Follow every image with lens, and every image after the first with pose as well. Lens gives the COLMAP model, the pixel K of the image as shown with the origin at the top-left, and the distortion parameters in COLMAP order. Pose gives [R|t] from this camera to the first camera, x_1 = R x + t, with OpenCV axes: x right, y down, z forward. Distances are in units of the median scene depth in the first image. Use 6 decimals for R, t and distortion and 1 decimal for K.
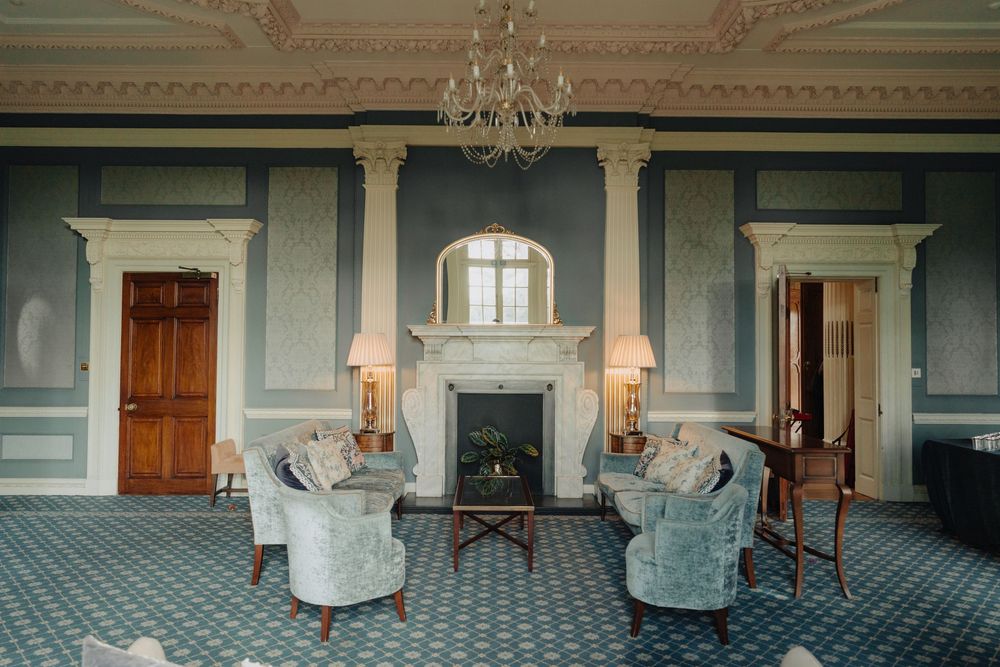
lens RADIAL K [[698.8, 0, 501.8], [0, 698.8, 329.3], [0, 0, 1]] dist [0.012197, 0.011323]
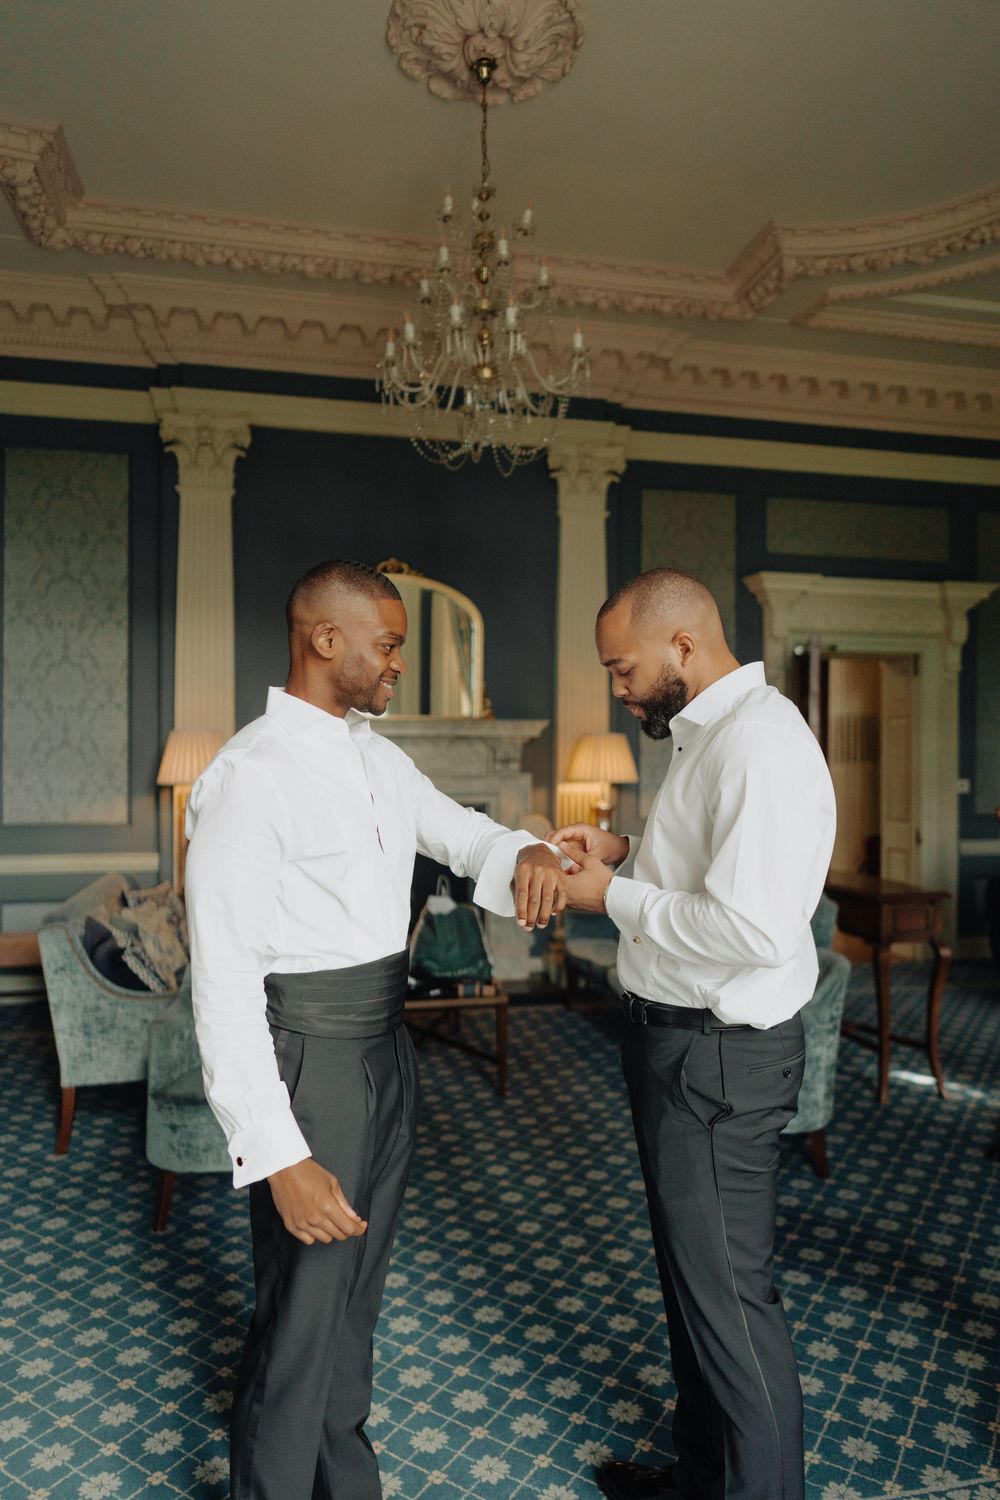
lens RADIAL K [[1048.2, 0, 499.9], [0, 1048.2, 757.9], [0, 0, 1]] dist [0.012197, 0.011323]
pose [[0.973778, -0.004014, 0.227466, -0.134870], [-0.003672, 0.999437, 0.033356, -0.002003], [-0.227471, -0.033317, 0.973215, 0.039413]]
